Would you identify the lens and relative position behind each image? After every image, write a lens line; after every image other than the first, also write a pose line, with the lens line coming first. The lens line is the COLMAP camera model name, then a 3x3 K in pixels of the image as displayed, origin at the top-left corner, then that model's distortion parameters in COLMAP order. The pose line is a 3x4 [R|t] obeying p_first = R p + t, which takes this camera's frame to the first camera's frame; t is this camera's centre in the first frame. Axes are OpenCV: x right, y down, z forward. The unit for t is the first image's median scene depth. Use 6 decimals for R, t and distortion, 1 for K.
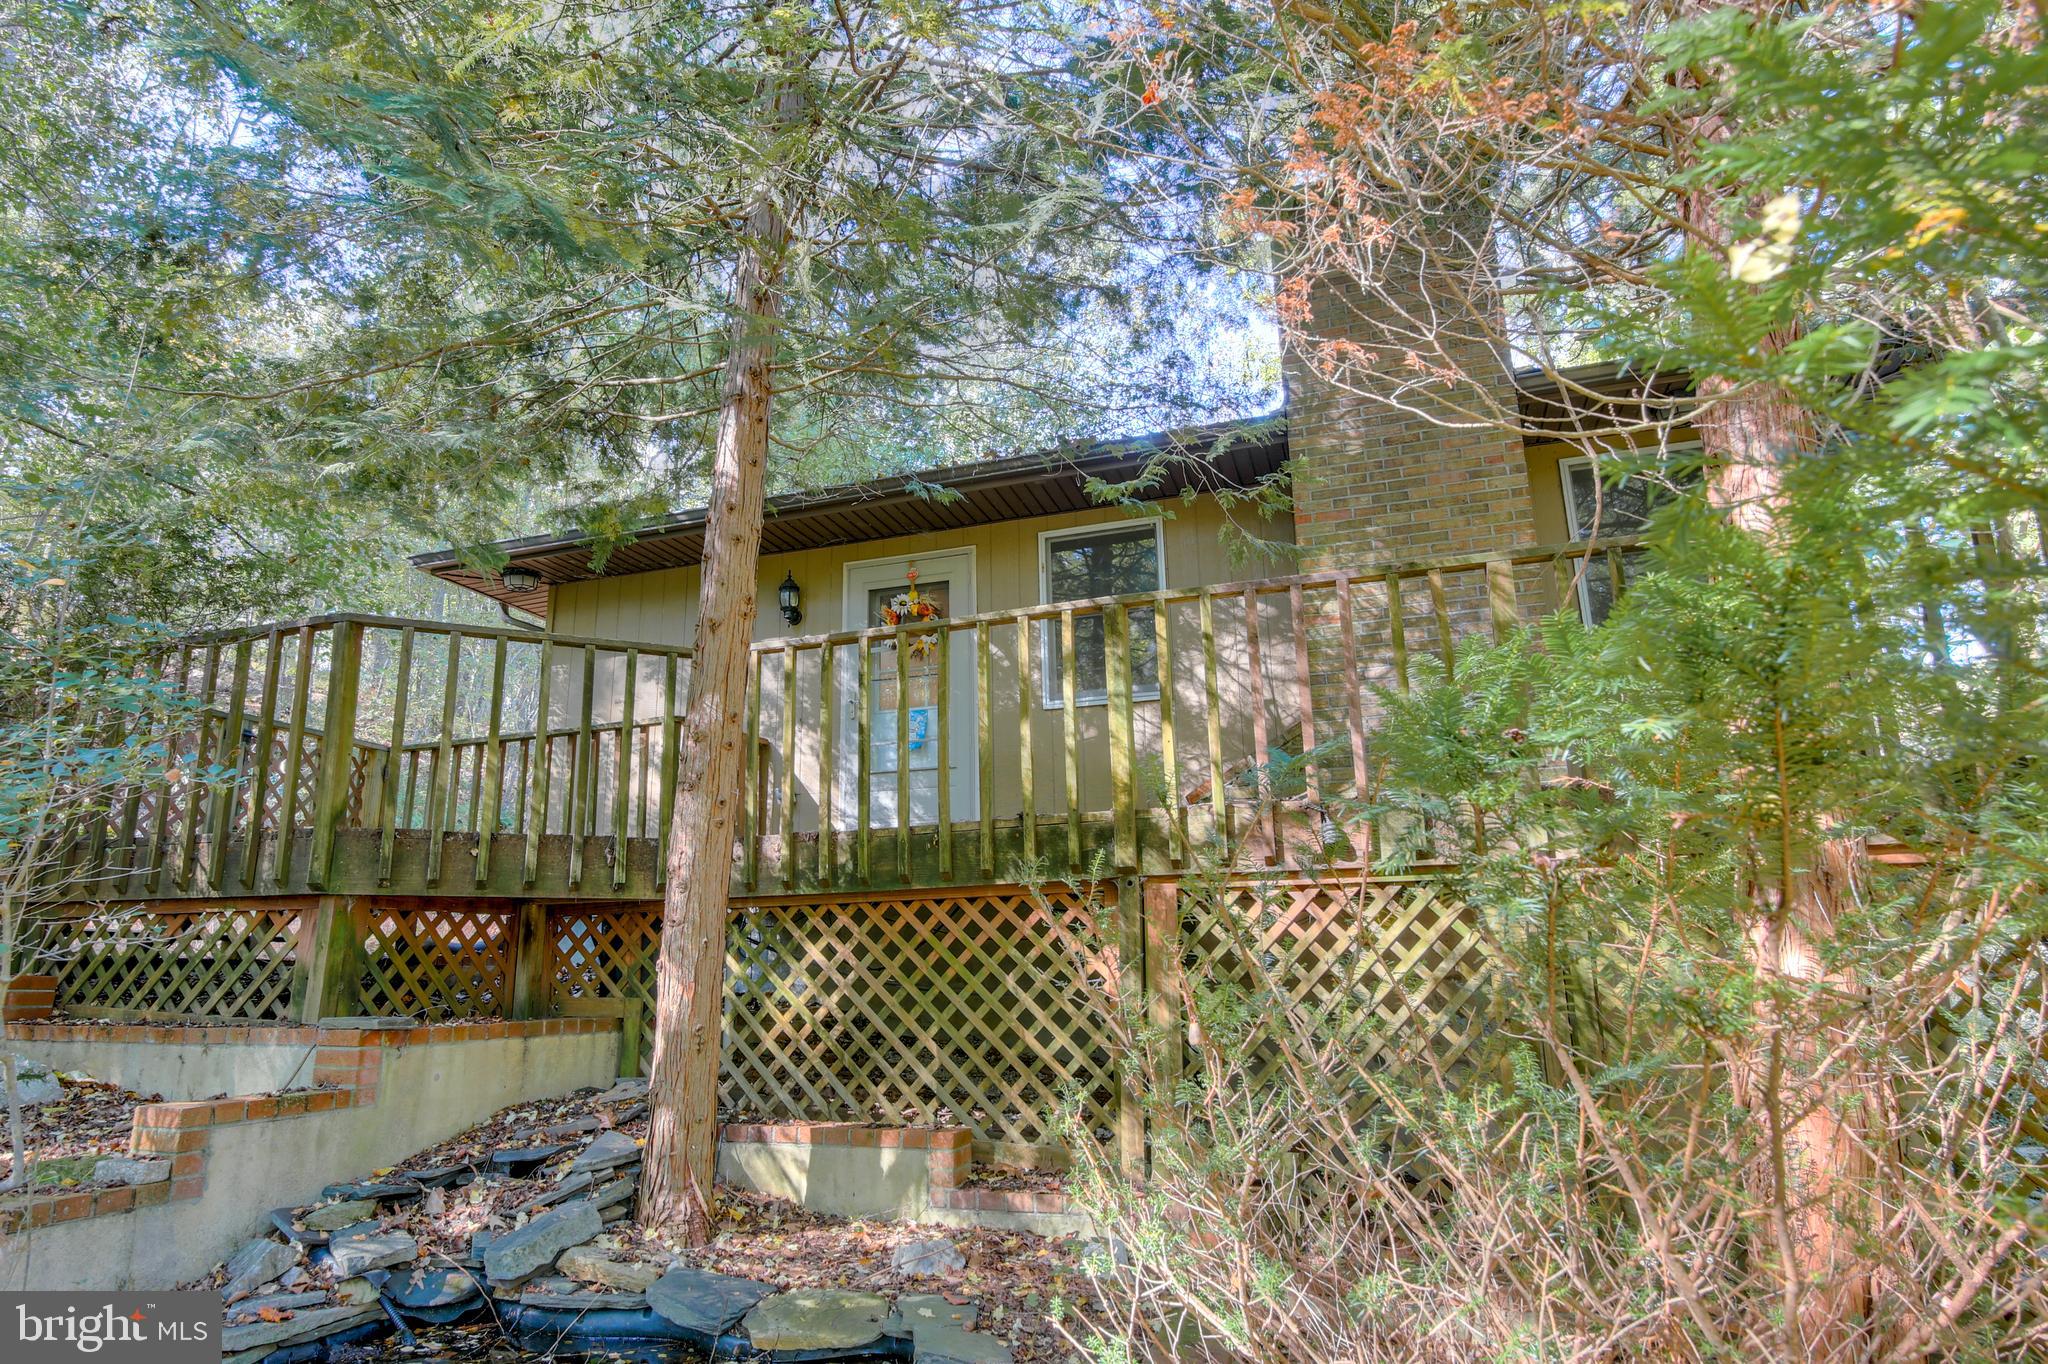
lens RADIAL K [[1162.8, 0, 988.4], [0, 1162.8, 672.1], [0, 0, 1]] dist [-0.006618, 0.000562]
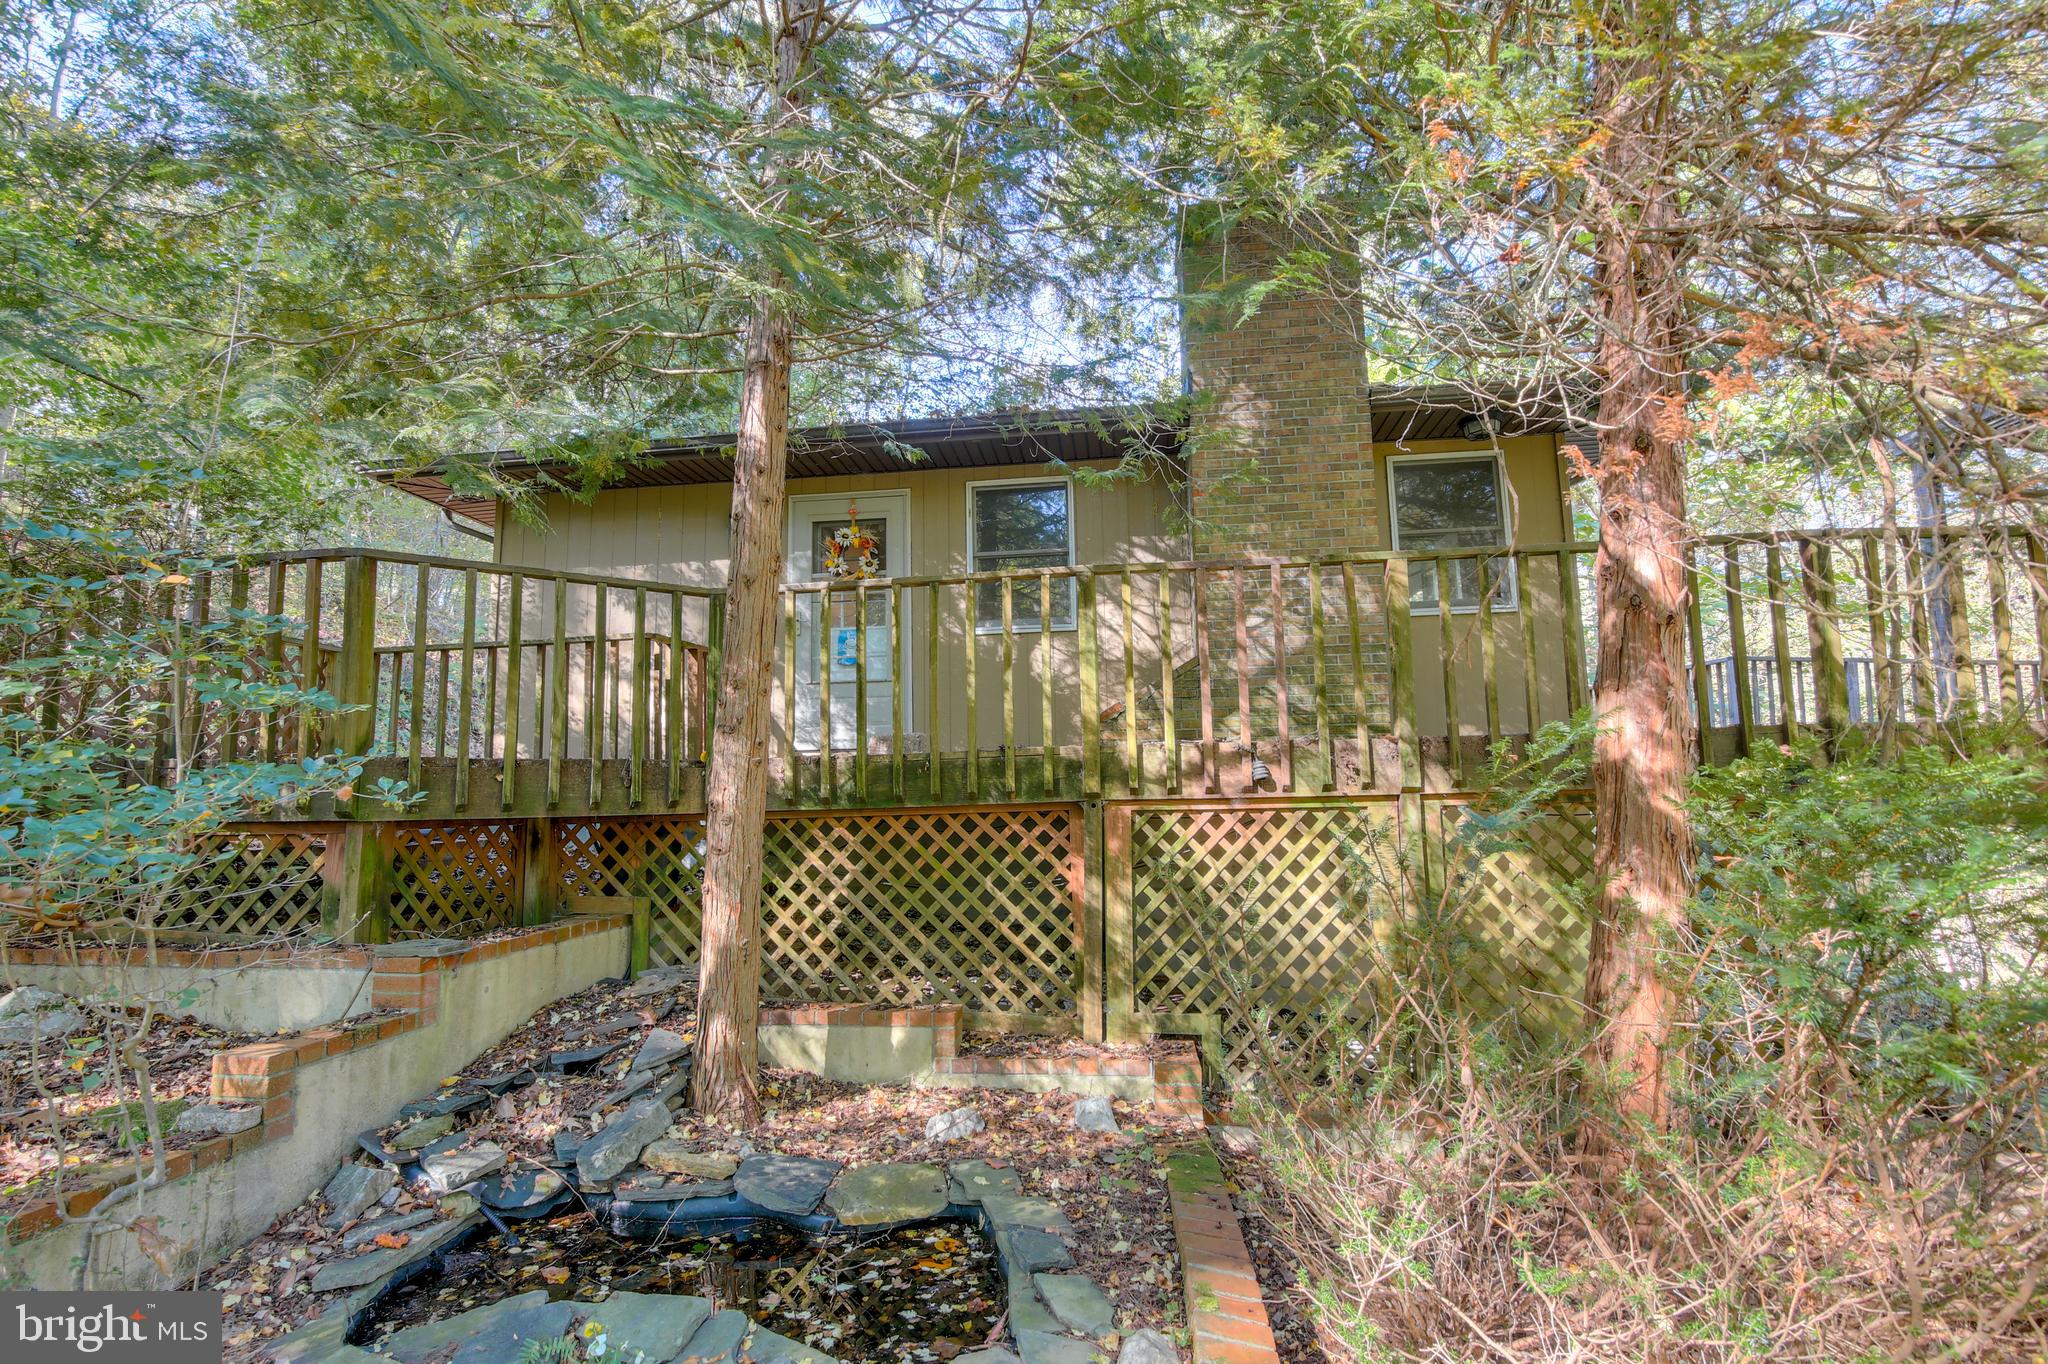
lens RADIAL K [[945.4, 0, 1019.3], [0, 945.4, 676.9], [0, 0, 1]] dist [-0.013874, -0.000396]
pose [[0.976370, 0.020865, 0.215096, -0.167285], [-0.047516, 0.991698, 0.119490, -0.066058], [-0.210817, -0.126887, 0.969255, 0.068811]]
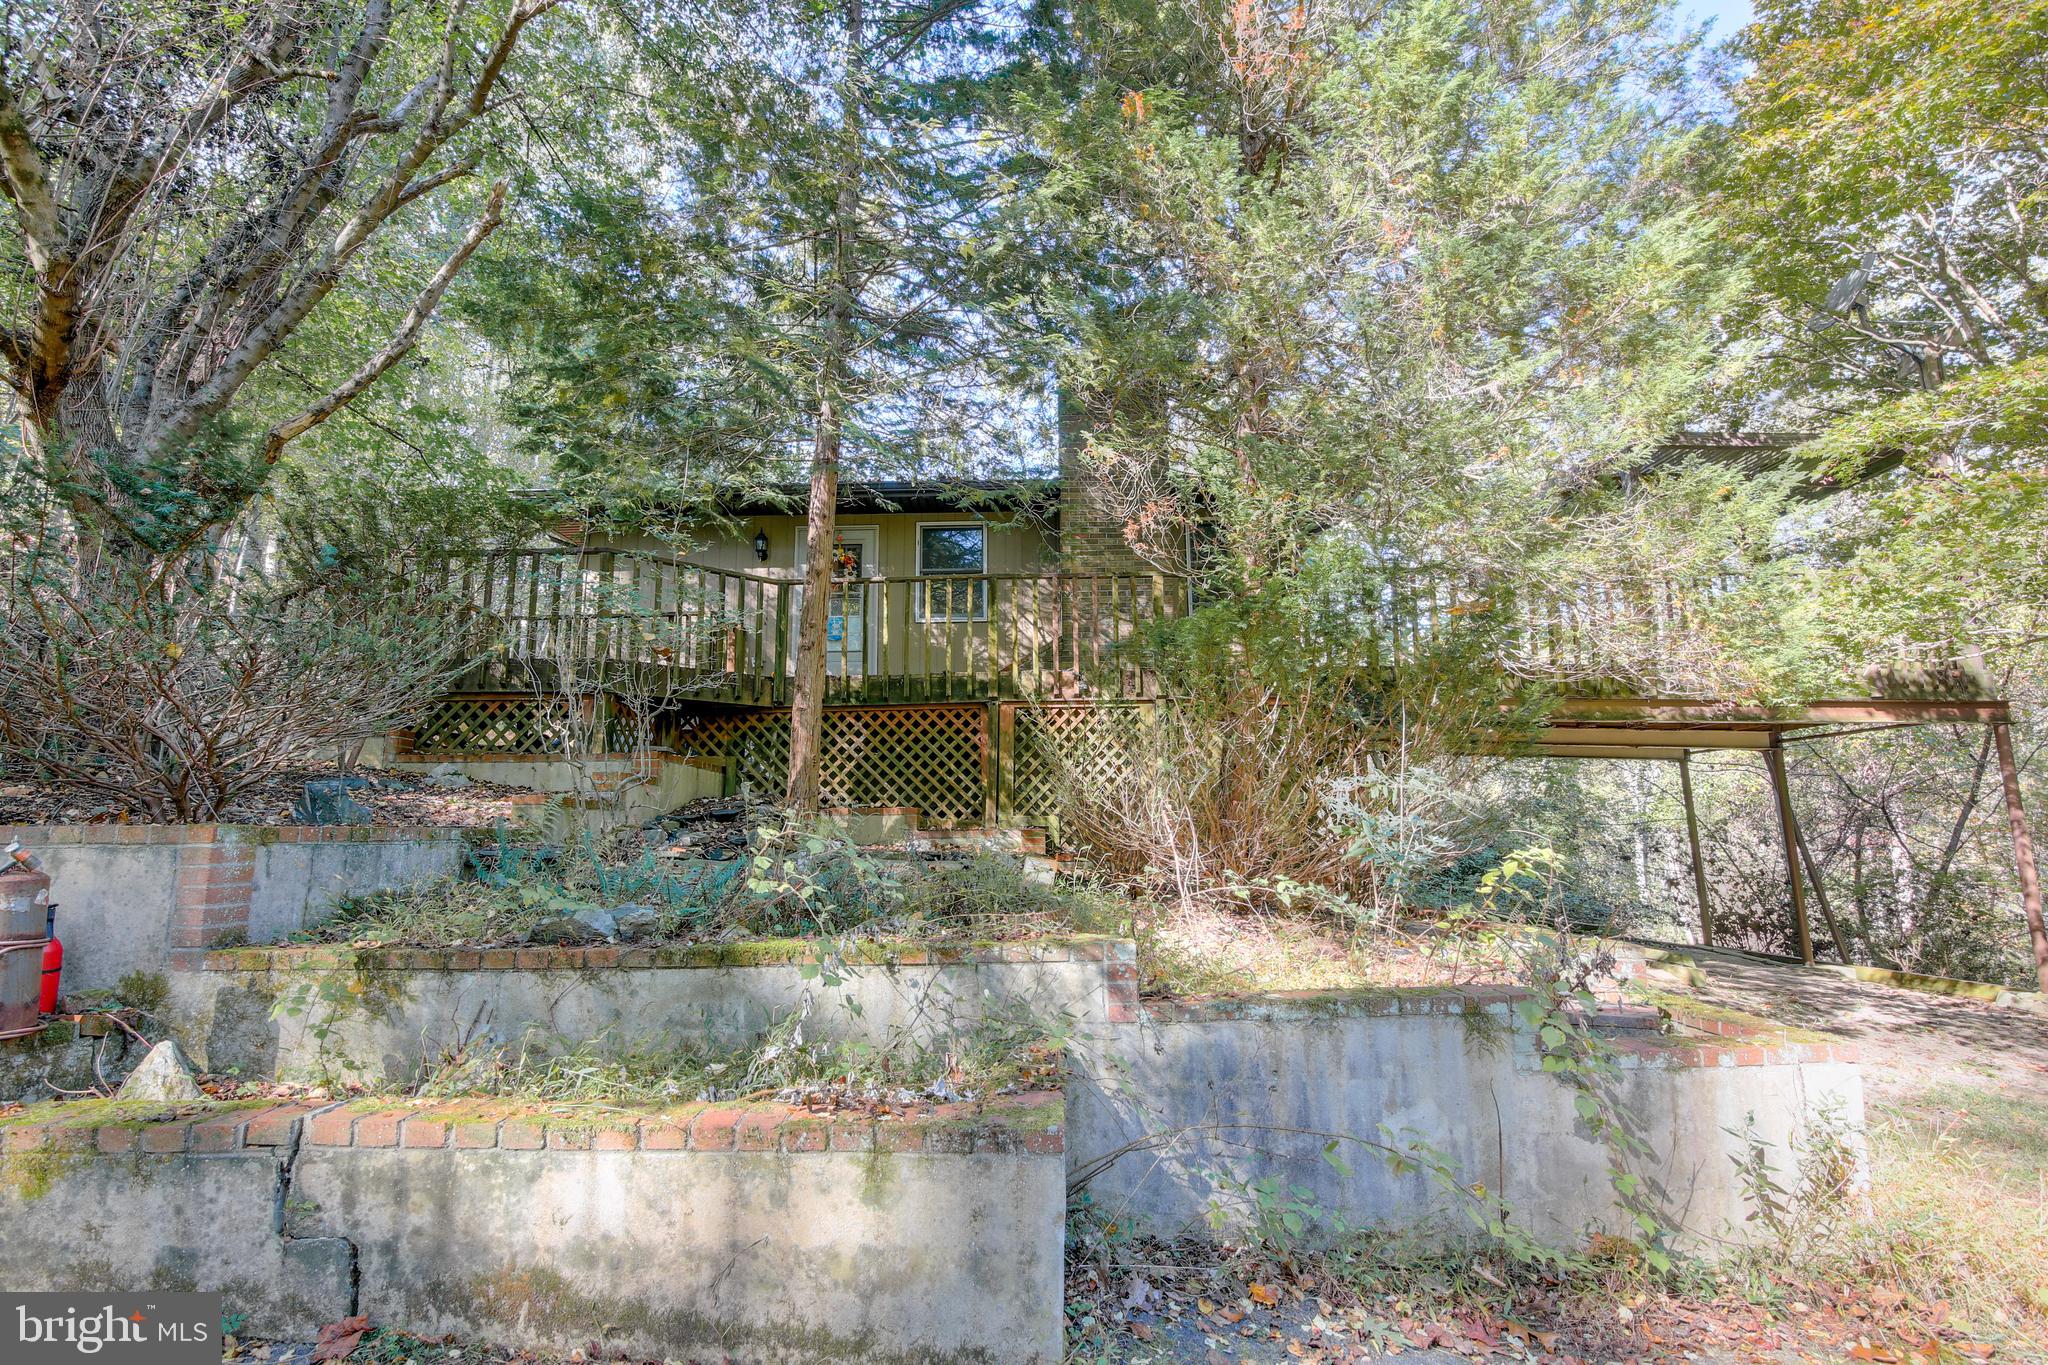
lens RADIAL K [[945.4, 0, 1023.8], [0, 945.4, 675.7], [0, 0, 1]] dist [-0.013874, -0.000396]
pose [[0.949533, 0.053711, 0.309036, -0.379698], [-0.080977, 0.993808, 0.076083, -0.015624], [-0.303036, -0.097268, 0.948002, -0.718794]]
